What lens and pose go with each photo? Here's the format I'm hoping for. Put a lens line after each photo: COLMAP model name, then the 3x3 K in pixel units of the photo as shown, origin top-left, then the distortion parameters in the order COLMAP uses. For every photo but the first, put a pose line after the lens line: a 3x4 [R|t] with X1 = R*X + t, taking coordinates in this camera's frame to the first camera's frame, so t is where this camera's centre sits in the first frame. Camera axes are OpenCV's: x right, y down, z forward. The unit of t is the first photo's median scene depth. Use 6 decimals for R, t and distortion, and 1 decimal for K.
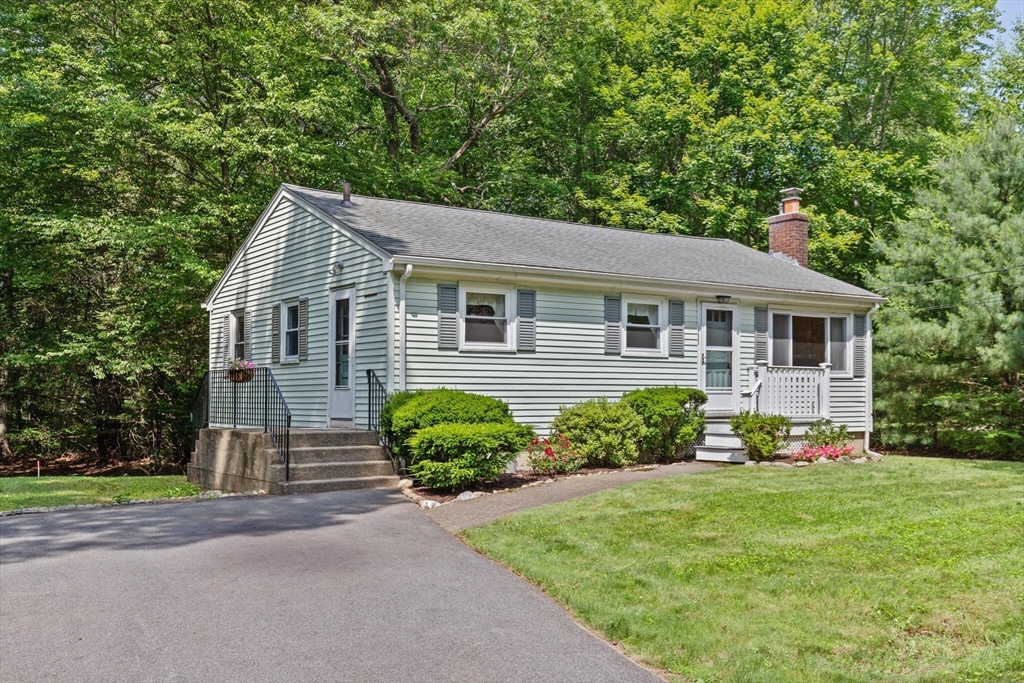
lens RADIAL K [[909.9, 0, 509.6], [0, 909.9, 385.6], [0, 0, 1]] dist [-0.016104, -0.006916]
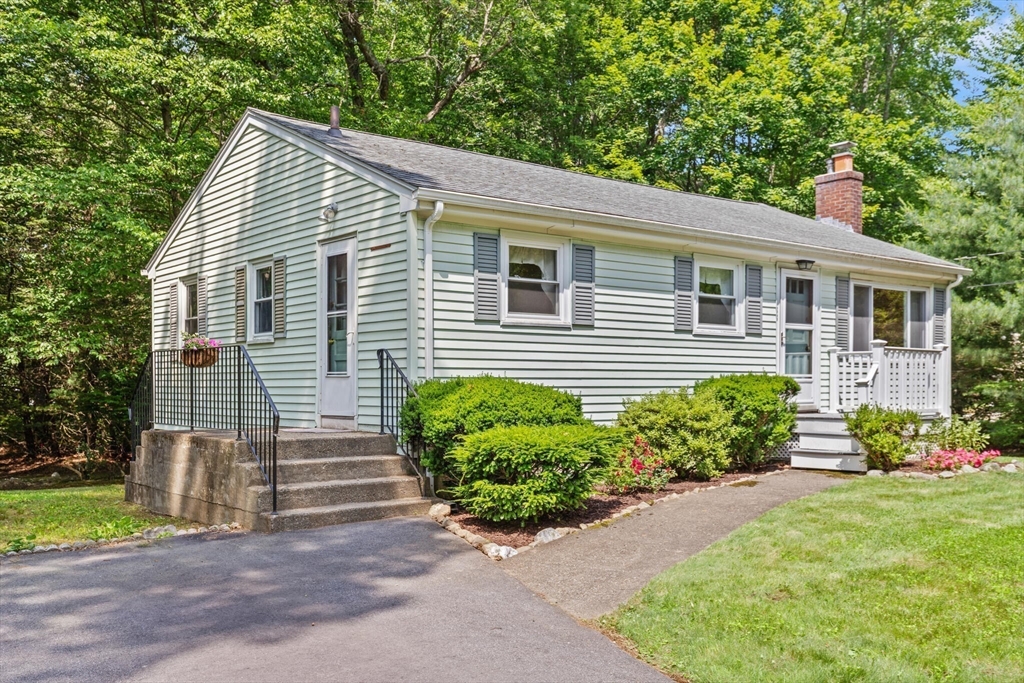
lens RADIAL K [[912.1, 0, 512.7], [0, 912.1, 404.4], [0, 0, 1]] dist [-0.004125, -0.001699]
pose [[0.998223, -0.001889, 0.059558, -0.075585], [-0.000156, 0.999411, 0.034304, 0.000678], [-0.059587, -0.034252, 0.997635, 0.218145]]
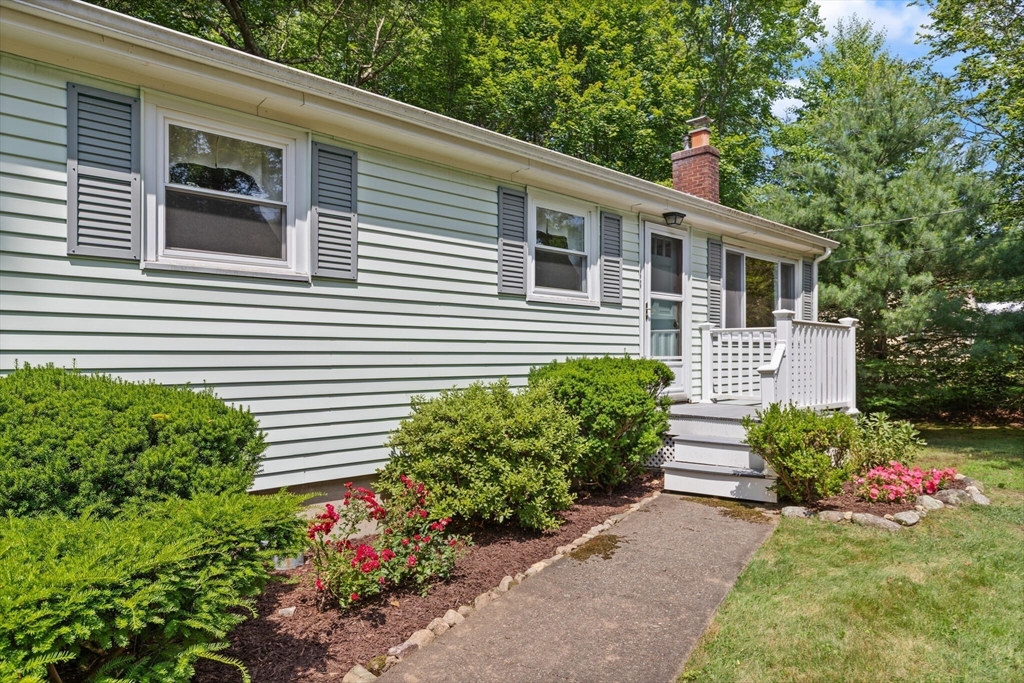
lens RADIAL K [[682.7, 0, 513.0], [0, 682.7, 360.9], [0, 0, 1]] dist [0.019088, 0.000792]
pose [[0.985230, -0.003120, 0.171207, 0.042028], [0.000484, 0.999881, 0.015433, -0.002670], [-0.171234, -0.015122, 0.985114, 0.572071]]
